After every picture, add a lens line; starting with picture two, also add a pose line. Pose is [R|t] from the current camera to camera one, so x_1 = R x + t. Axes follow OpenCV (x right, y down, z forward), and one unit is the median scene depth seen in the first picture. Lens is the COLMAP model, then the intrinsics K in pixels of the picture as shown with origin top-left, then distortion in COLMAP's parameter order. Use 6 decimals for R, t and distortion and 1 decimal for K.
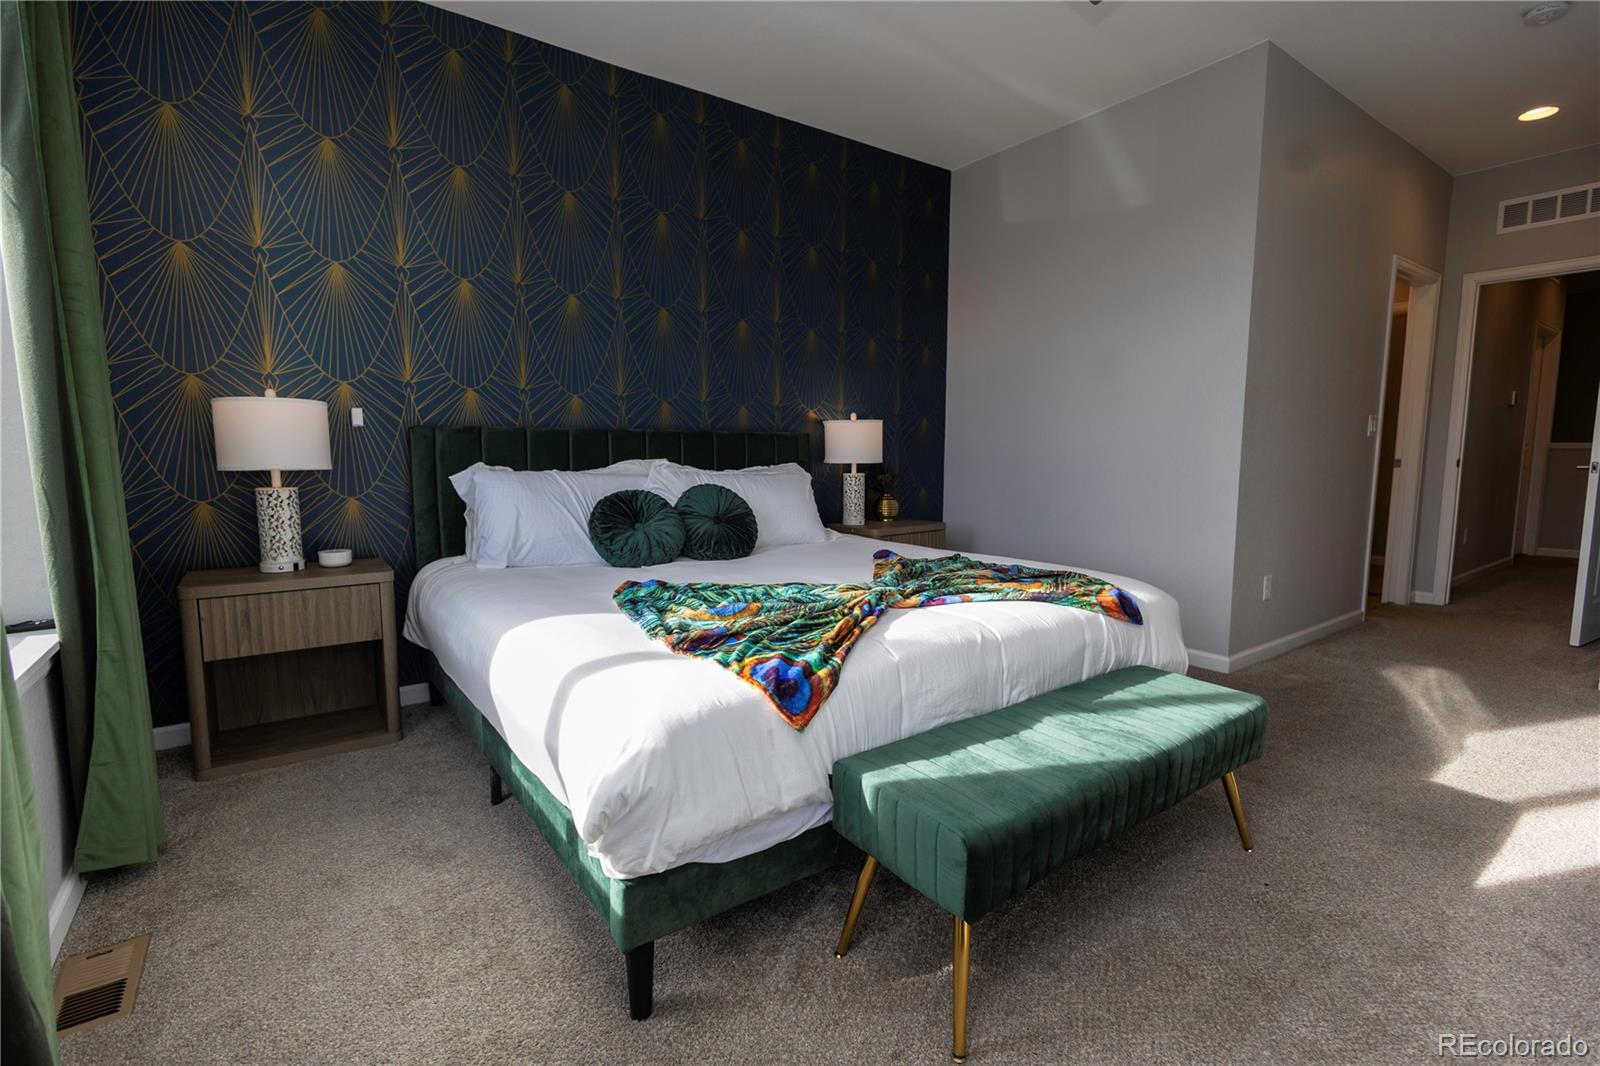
lens RADIAL K [[736.8, 0, 799.3], [0, 736.8, 534.8], [0, 0, 1]] dist [0.007165, -0.001035]
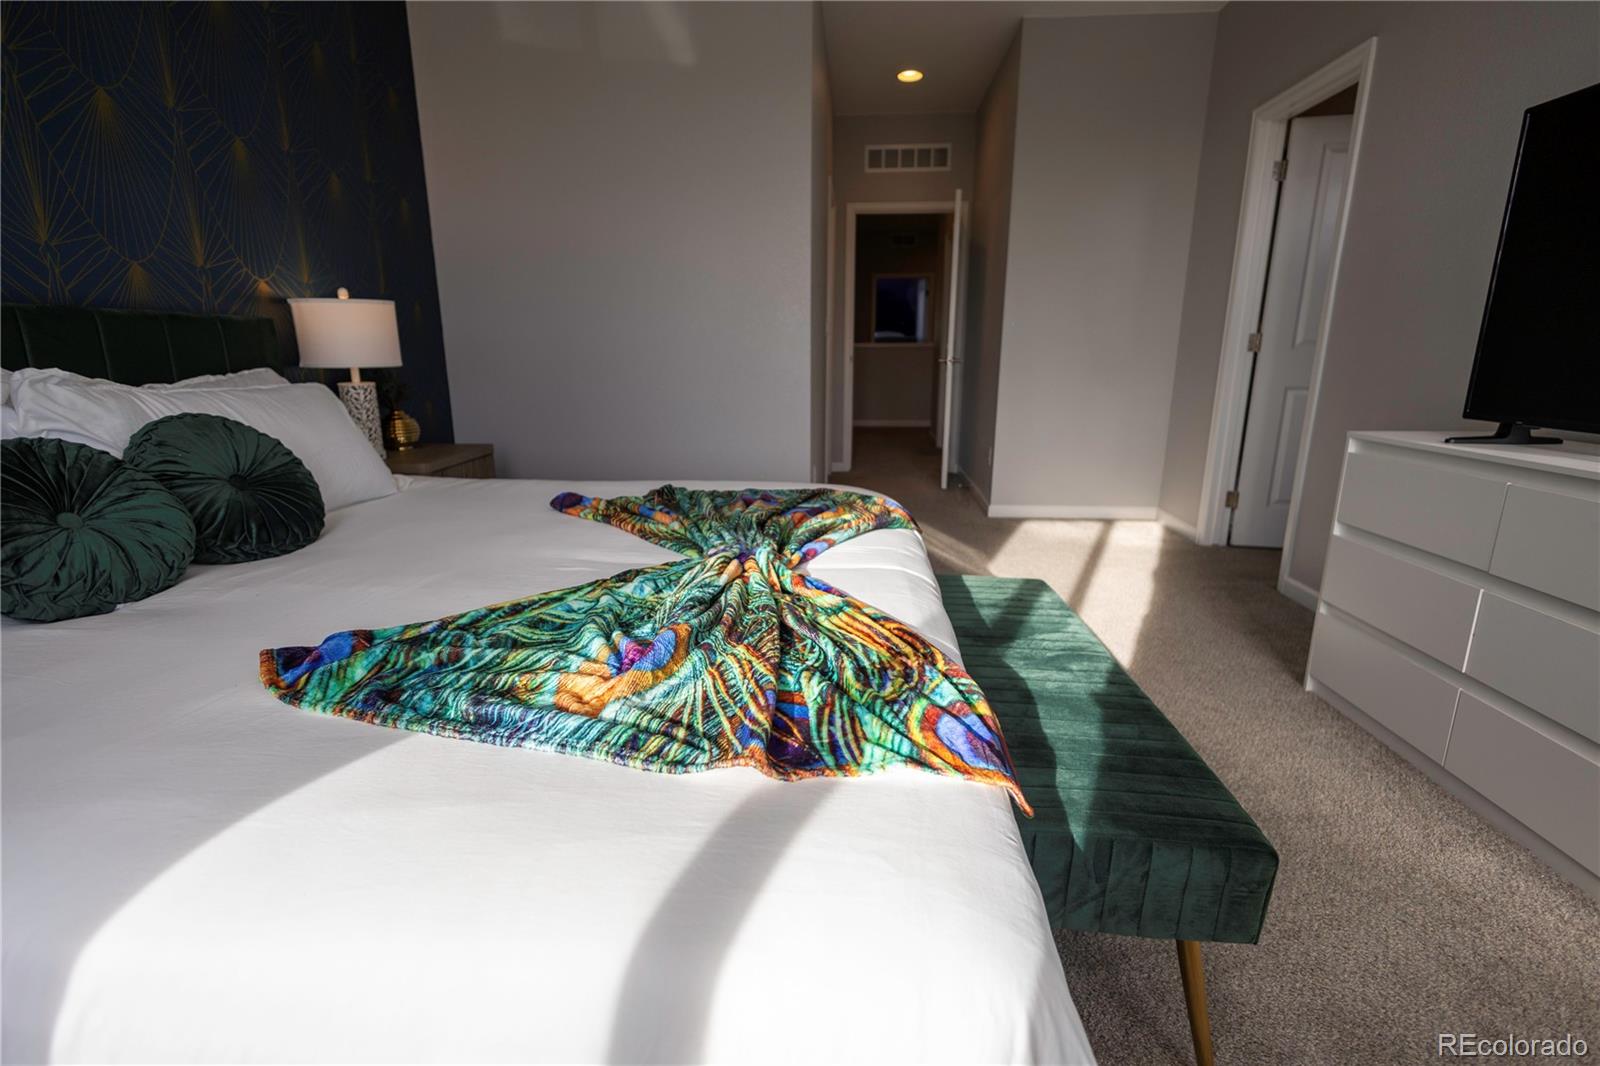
lens RADIAL K [[736.8, 0, 798.7], [0, 736.8, 529.7], [0, 0, 1]] dist [0.007165, -0.001035]
pose [[0.651431, -0.180952, 0.736813, -0.186159], [0.087564, 0.982584, 0.163893, -0.028528], [-0.753638, -0.042246, 0.655931, 0.267238]]
